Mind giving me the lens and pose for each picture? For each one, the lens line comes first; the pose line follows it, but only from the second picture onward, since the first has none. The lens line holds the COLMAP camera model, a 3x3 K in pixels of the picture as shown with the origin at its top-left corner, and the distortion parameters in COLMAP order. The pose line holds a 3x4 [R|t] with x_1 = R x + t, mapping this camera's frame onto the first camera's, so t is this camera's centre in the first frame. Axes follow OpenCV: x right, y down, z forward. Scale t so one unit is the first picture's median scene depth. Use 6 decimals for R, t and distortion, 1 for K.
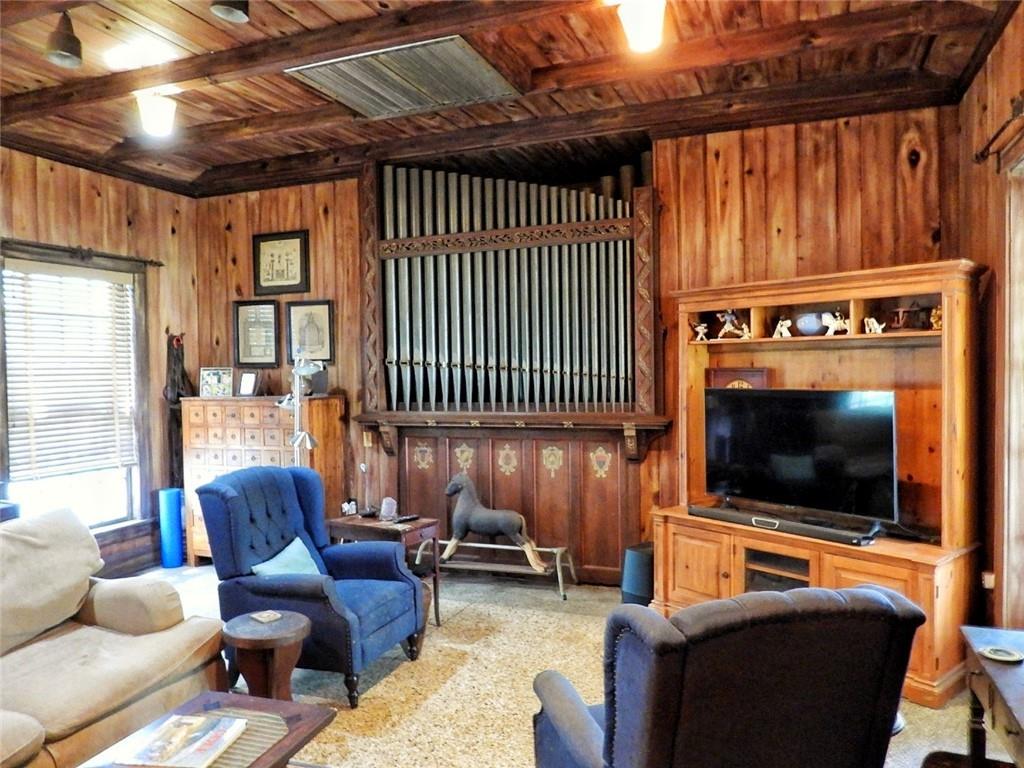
lens RADIAL K [[745.9, 0, 517.2], [0, 745.9, 381.6], [0, 0, 1]] dist [-0.015095, -0.003657]
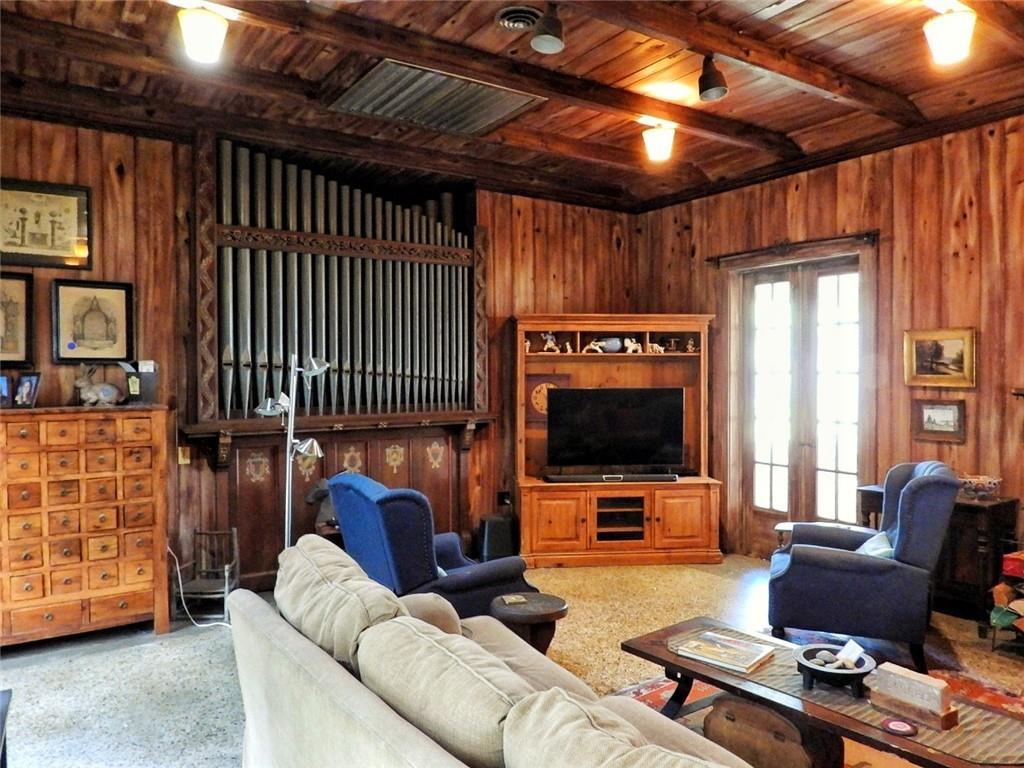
lens RADIAL K [[745.9, 0, 517.2], [0, 745.9, 381.6], [0, 0, 1]] dist [-0.015095, -0.003657]
pose [[0.560053, 0.003206, 0.828450, -0.776356], [0.012320, 0.999850, -0.012197, 0.010658], [-0.828365, 0.017037, 0.559930, 0.250655]]
